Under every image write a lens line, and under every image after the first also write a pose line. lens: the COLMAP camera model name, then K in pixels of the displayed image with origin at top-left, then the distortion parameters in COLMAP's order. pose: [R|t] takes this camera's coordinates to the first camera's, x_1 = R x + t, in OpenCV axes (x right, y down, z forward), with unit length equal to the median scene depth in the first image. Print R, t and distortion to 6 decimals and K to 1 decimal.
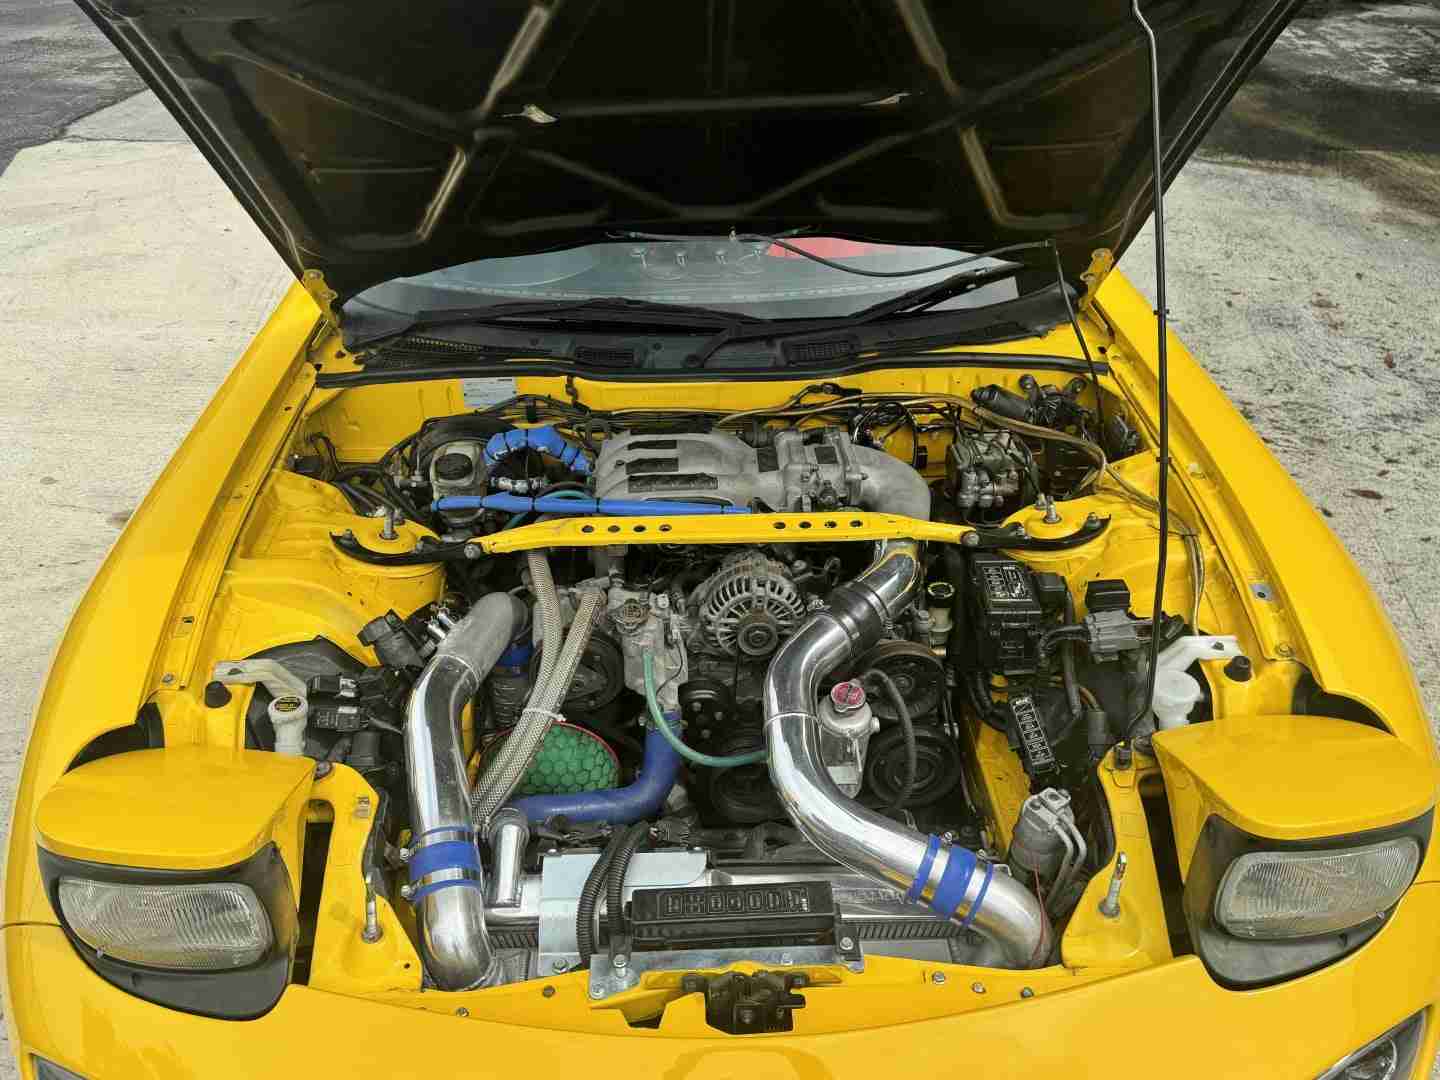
lens RADIAL K [[1162.0, 0, 720.0], [0, 1162.0, 540.0], [0, 0, 1]] dist [0.115431, -0.218214]
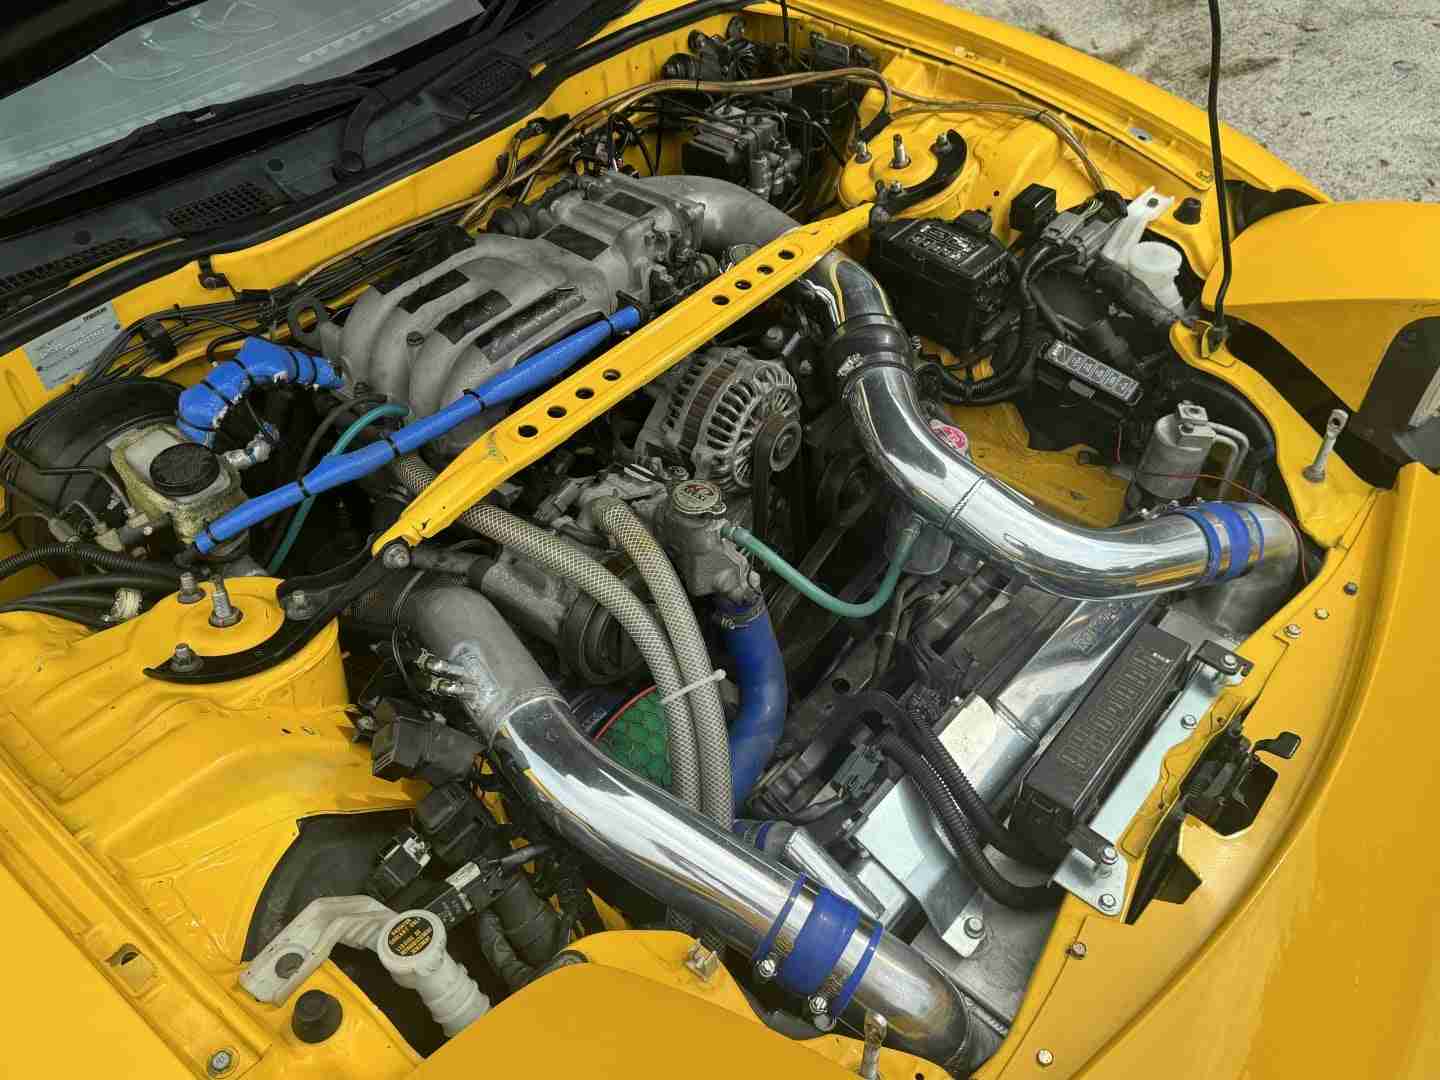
lens RADIAL K [[1162.0, 0, 720.0], [0, 1162.0, 540.0], [0, 0, 1]] dist [0.115431, -0.218214]
pose [[0.676271, -0.531234, 0.510342, -0.356202], [0.418866, 0.847194, 0.326823, -0.110078], [-0.605978, -0.007256, 0.795448, 0.367921]]
